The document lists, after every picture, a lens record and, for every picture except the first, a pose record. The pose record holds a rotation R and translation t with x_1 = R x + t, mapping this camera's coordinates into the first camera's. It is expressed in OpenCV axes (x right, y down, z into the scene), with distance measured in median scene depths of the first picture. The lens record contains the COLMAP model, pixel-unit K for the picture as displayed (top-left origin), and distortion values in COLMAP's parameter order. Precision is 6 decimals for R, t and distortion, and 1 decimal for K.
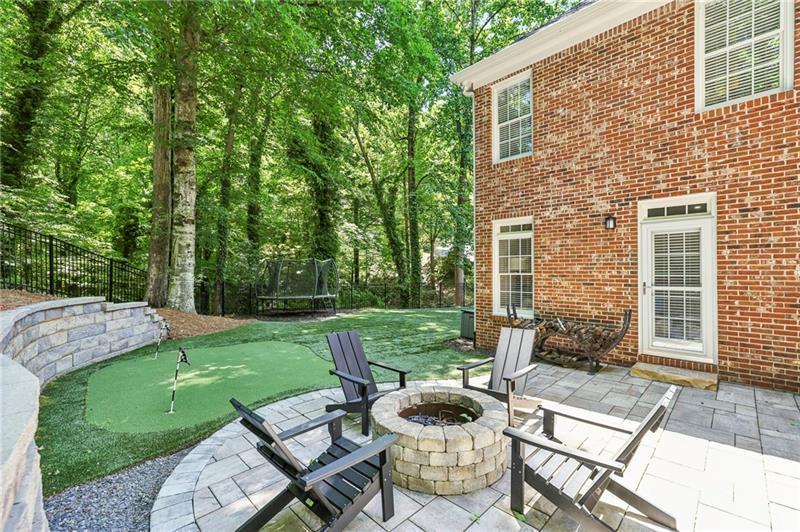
lens RADIAL K [[341.7, 0, 399.3], [0, 341.7, 269.3], [0, 0, 1]] dist [-0.000613, 0.001597]
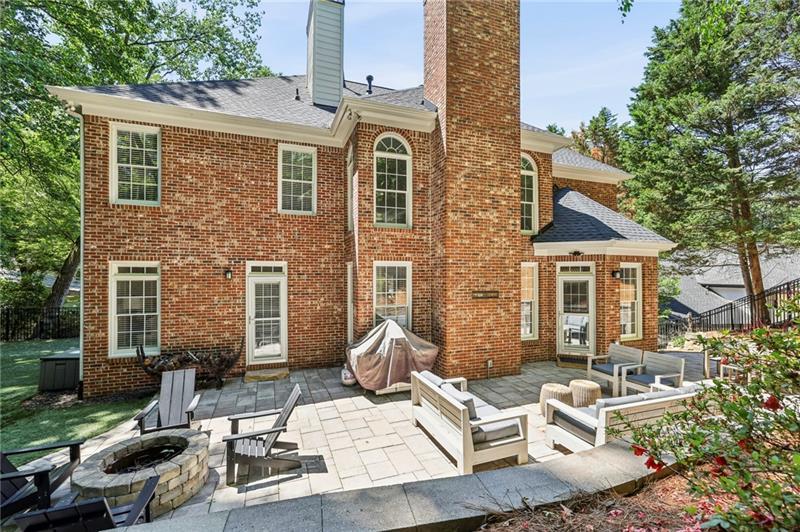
lens RADIAL K [[341.7, 0, 398.9], [0, 341.7, 269.7], [0, 0, 1]] dist [-0.000613, 0.001597]
pose [[0.407339, 0.017925, 0.913101, -0.376715], [-0.005237, 0.999837, -0.017292, -0.141564], [-0.913262, 0.002262, 0.407366, -0.196558]]
